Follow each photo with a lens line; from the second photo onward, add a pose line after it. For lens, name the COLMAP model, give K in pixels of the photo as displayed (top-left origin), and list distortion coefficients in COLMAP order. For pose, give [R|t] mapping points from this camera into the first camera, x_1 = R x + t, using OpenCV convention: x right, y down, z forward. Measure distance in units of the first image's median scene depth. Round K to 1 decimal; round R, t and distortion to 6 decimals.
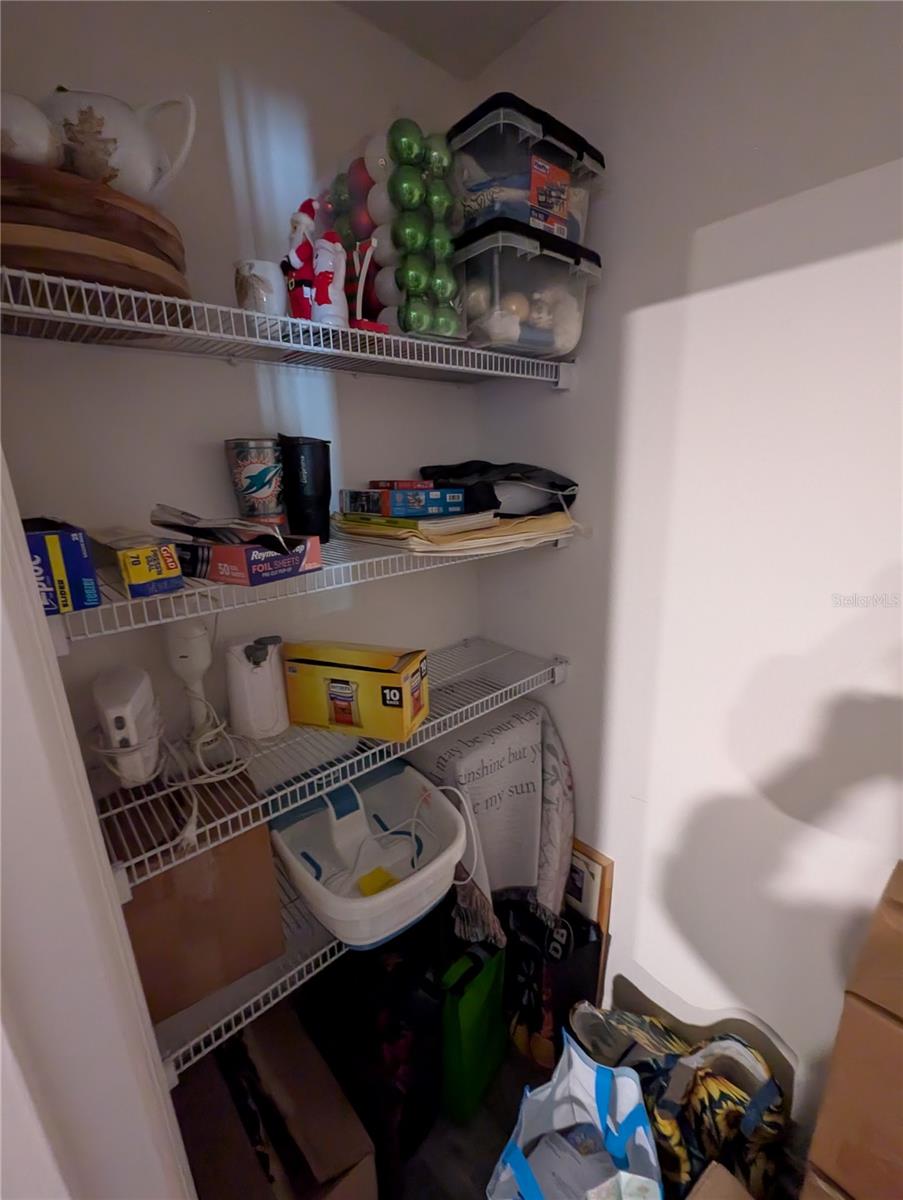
lens RADIAL K [[504.3, 0, 444.8], [0, 504.3, 601.9], [0, 0, 1]] dist [0.002190, -0.001966]
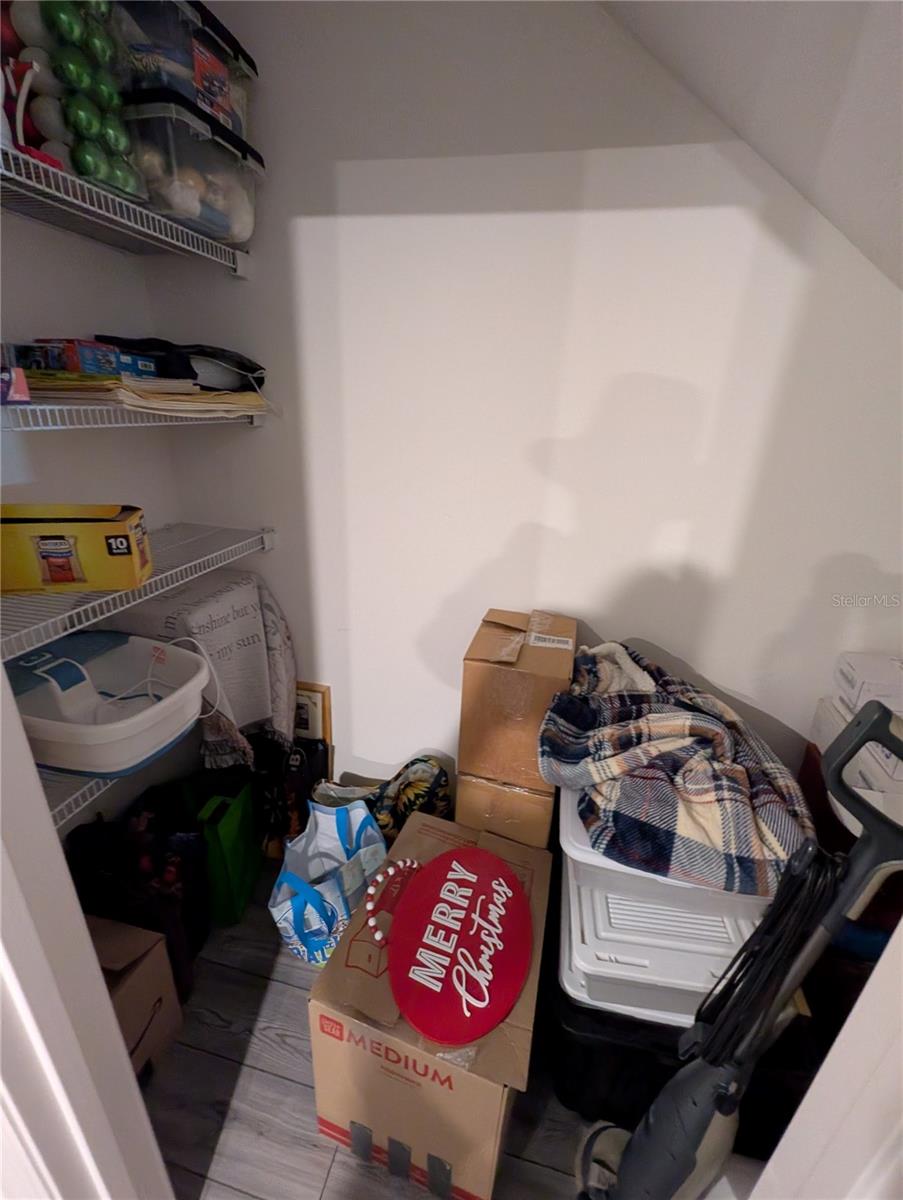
lens RADIAL K [[504.3, 0, 449.5], [0, 504.3, 595.5], [0, 0, 1]] dist [0.002190, -0.001966]
pose [[0.814406, -0.141378, 0.562811, -0.144683], [0.078282, 0.987769, 0.134850, 0.195893], [-0.574992, -0.065765, 0.815512, -0.273386]]
